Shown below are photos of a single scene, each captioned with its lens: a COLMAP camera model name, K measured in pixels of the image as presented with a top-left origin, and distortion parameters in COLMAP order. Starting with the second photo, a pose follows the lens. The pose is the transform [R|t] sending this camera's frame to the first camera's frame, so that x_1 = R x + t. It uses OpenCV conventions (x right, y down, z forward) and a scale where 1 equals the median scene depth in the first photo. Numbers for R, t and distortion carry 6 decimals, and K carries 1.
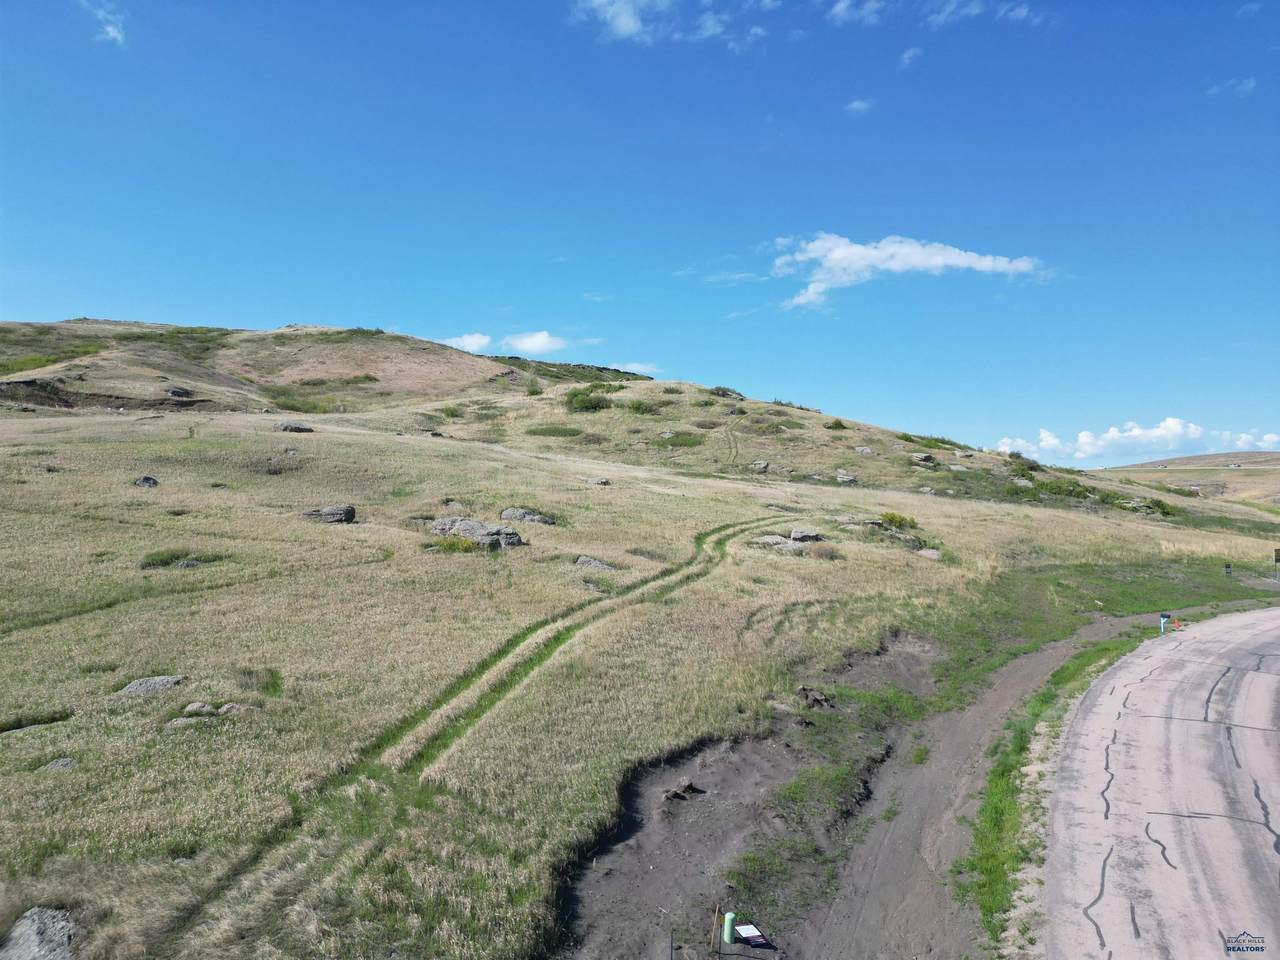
lens RADIAL K [[889.5, 0, 640.3], [0, 889.5, 485.8], [0, 0, 1]] dist [0.075491, -0.073179]
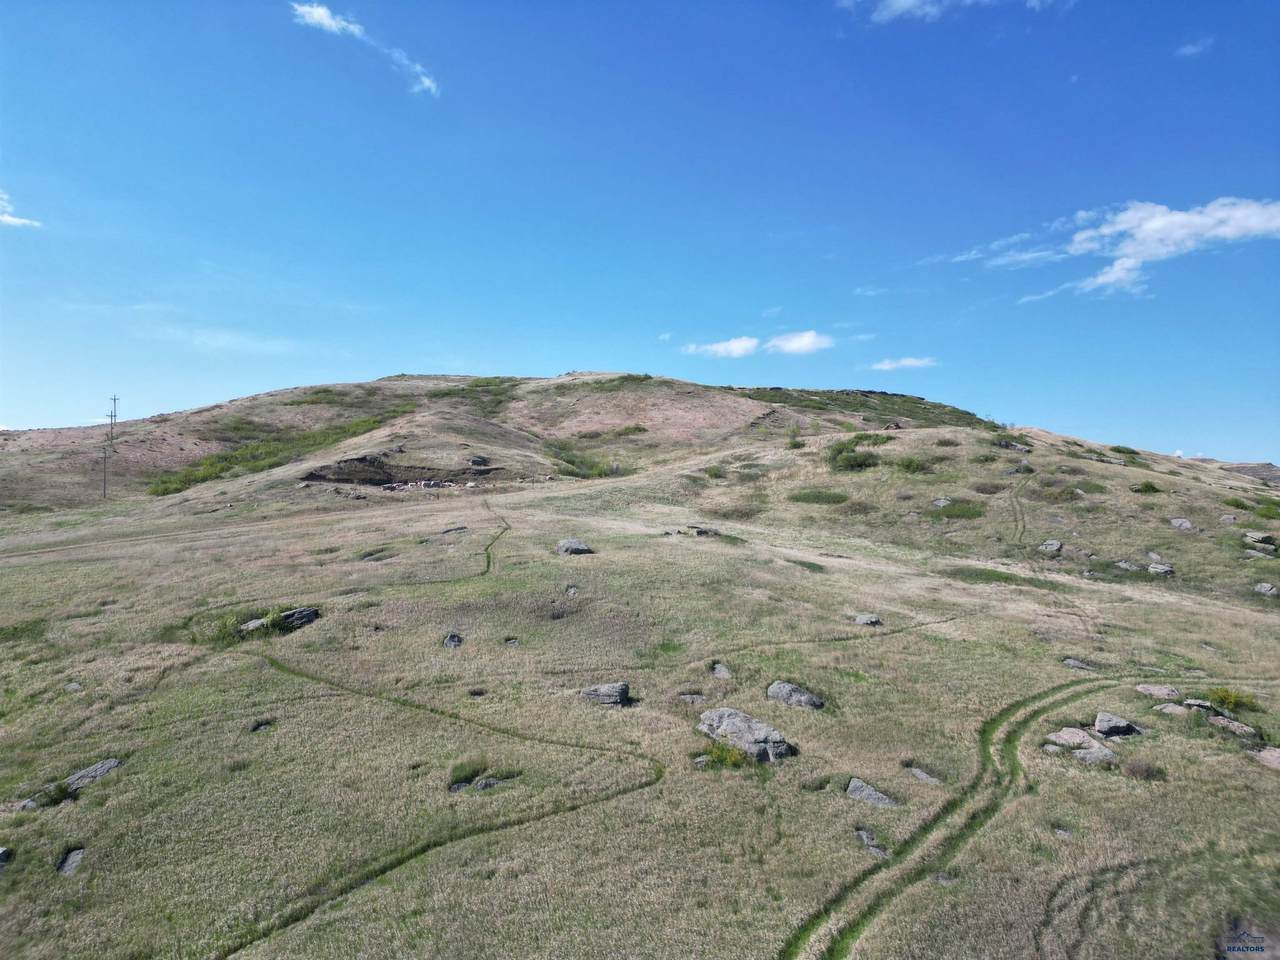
lens RADIAL K [[889.5, 0, 641.8], [0, 889.5, 495.4], [0, 0, 1]] dist [0.075491, -0.073179]
pose [[0.958186, -0.002381, -0.286136, -0.004638], [0.004952, 0.999954, 0.008261, -0.167115], [0.286103, -0.009333, 0.958153, 0.008586]]
